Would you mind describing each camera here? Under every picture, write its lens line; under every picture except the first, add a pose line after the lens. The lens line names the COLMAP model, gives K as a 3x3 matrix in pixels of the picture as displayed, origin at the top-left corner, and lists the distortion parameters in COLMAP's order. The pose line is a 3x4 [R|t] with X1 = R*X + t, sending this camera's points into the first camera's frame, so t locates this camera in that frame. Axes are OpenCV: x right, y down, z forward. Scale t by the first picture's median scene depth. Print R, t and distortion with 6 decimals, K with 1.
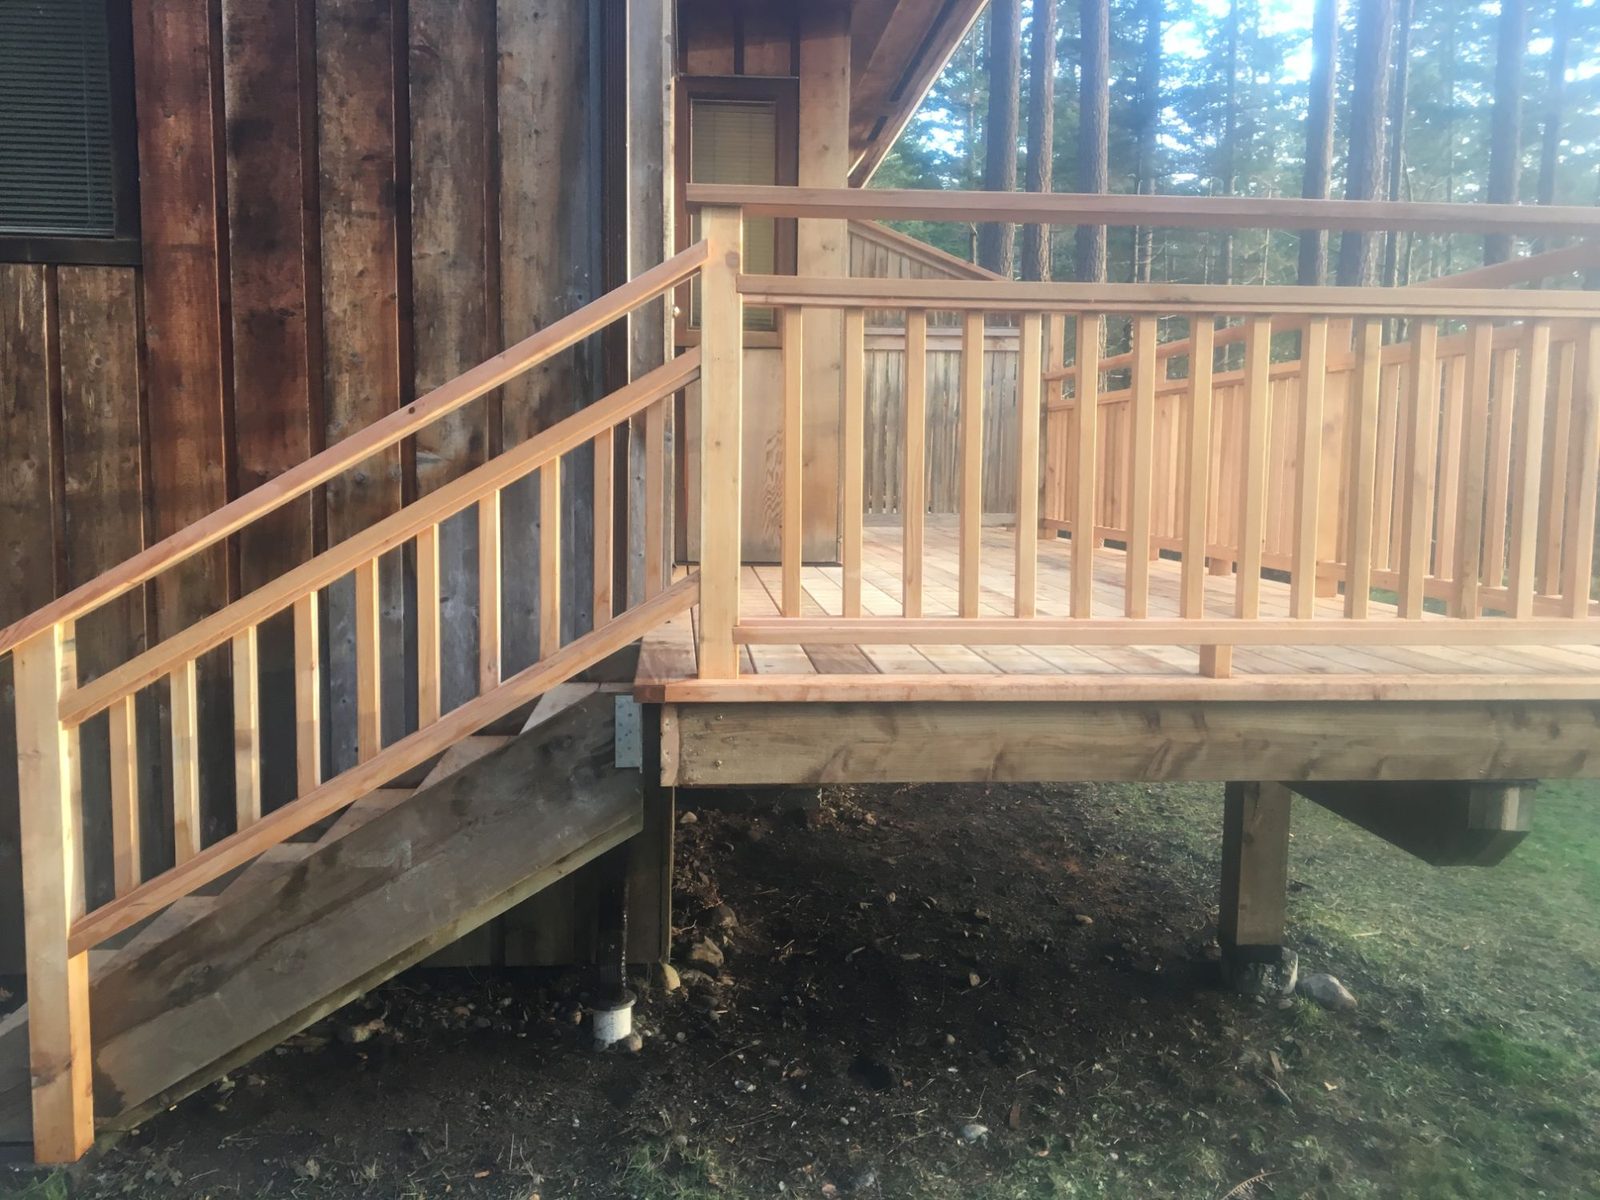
lens RADIAL K [[1373.3, 0, 800.9], [0, 1373.3, 590.5], [0, 0, 1]] dist [0.110249, -0.160305]
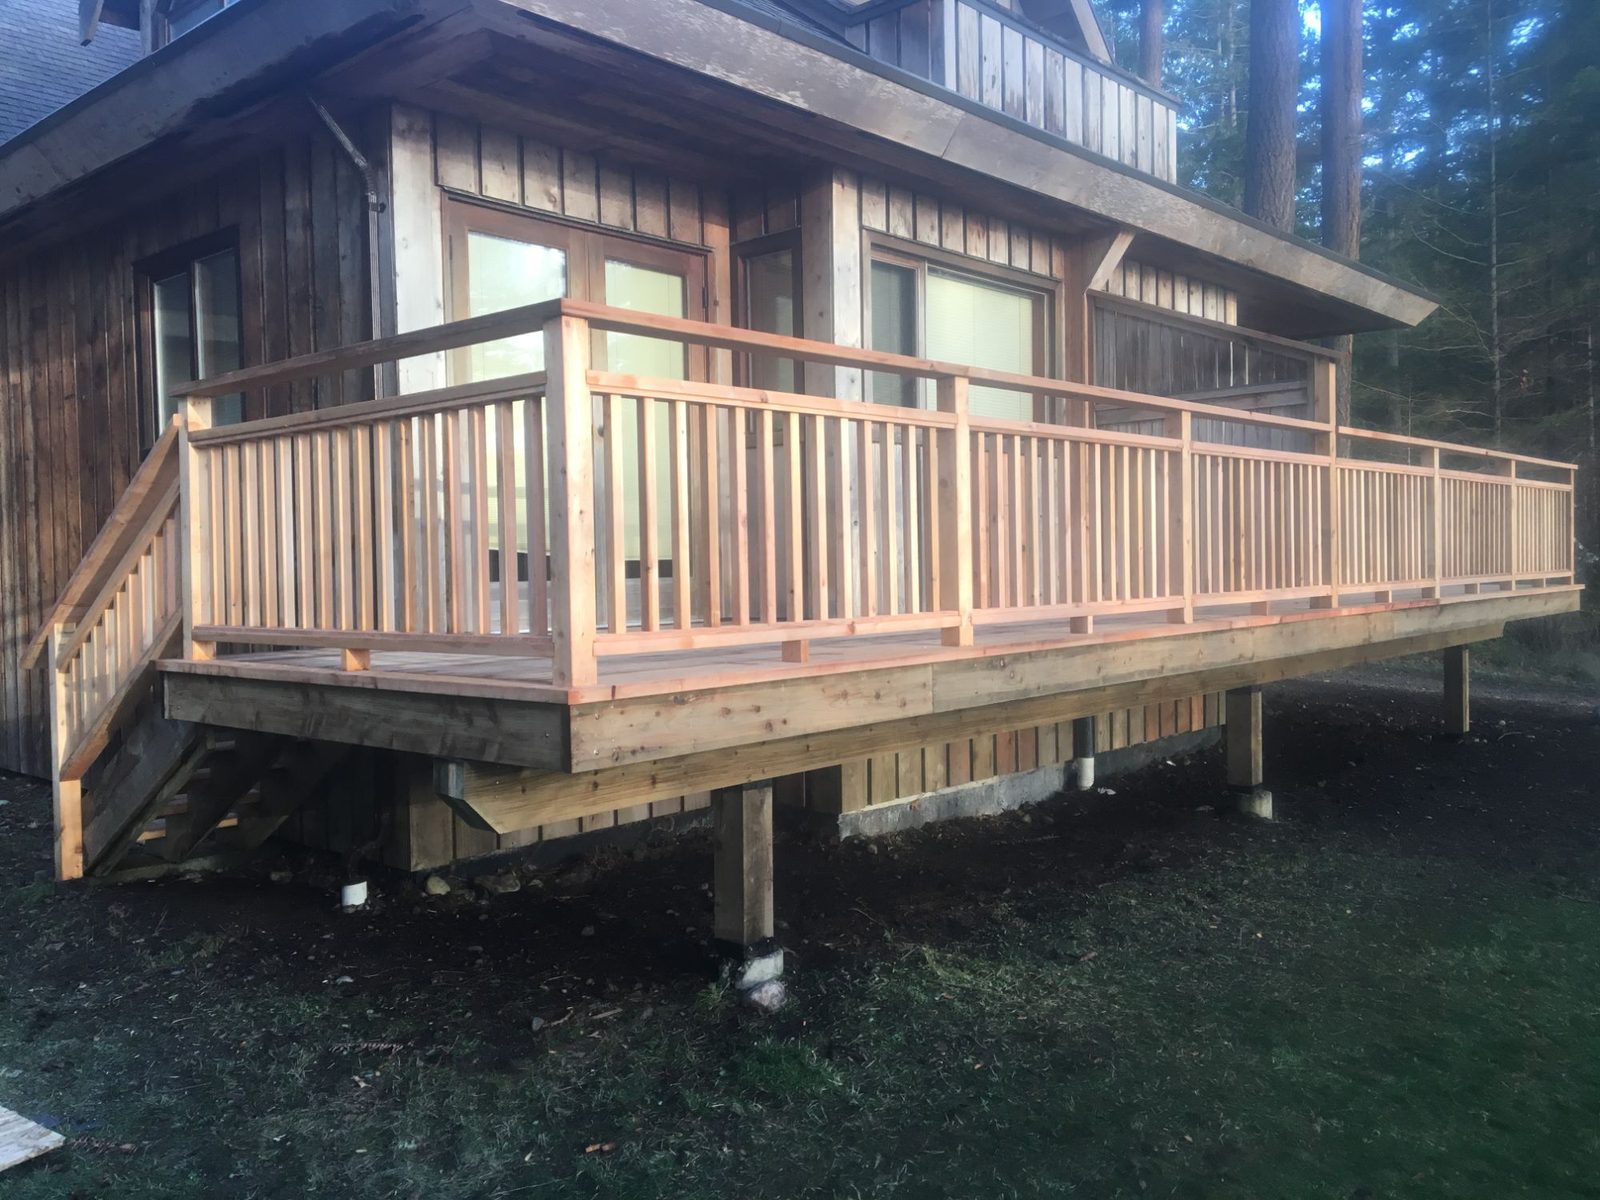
lens RADIAL K [[1373.3, 0, 800.9], [0, 1373.3, 590.5], [0, 0, 1]] dist [0.110249, -0.160305]
pose [[0.668167, -0.010567, -0.743936, 1.692968], [-0.041185, 0.997841, -0.051164, 0.033231], [0.742871, 0.064825, 0.666289, 0.373059]]
